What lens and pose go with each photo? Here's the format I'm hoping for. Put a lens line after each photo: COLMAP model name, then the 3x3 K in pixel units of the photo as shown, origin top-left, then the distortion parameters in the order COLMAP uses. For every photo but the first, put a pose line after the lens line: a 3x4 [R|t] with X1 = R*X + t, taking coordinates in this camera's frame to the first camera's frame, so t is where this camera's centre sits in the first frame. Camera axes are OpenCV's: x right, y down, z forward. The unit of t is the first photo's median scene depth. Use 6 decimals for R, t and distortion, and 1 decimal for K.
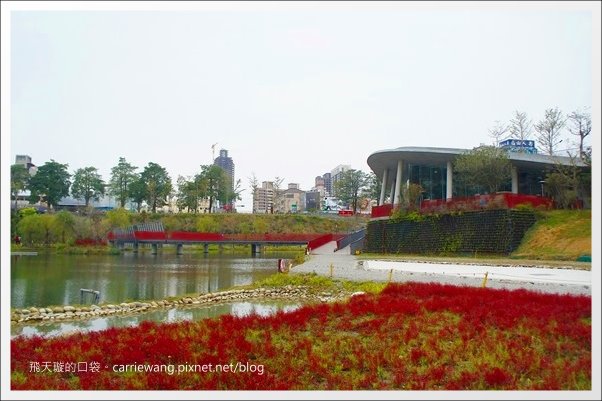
lens RADIAL K [[480.9, 0, 301.0], [0, 480.9, 200.5], [0, 0, 1]] dist [-0.104809, 0.006456]
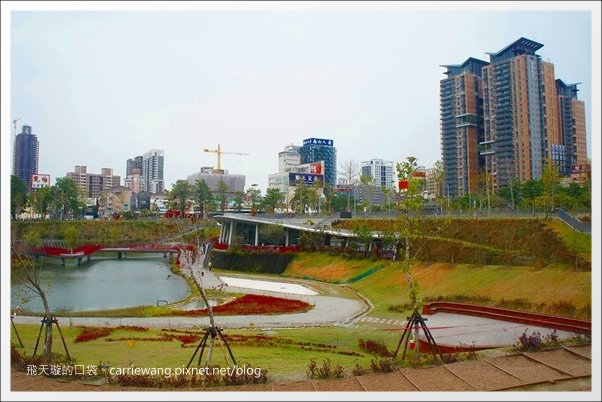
lens RADIAL K [[480.9, 0, 301.0], [0, 480.9, 201.0], [0, 0, 1]] dist [-0.104809, 0.006456]
pose [[0.922985, 0.025113, 0.384016, -0.029960], [-0.040072, 0.998716, 0.031000, -0.024788], [-0.382744, -0.044001, 0.922806, -0.094108]]
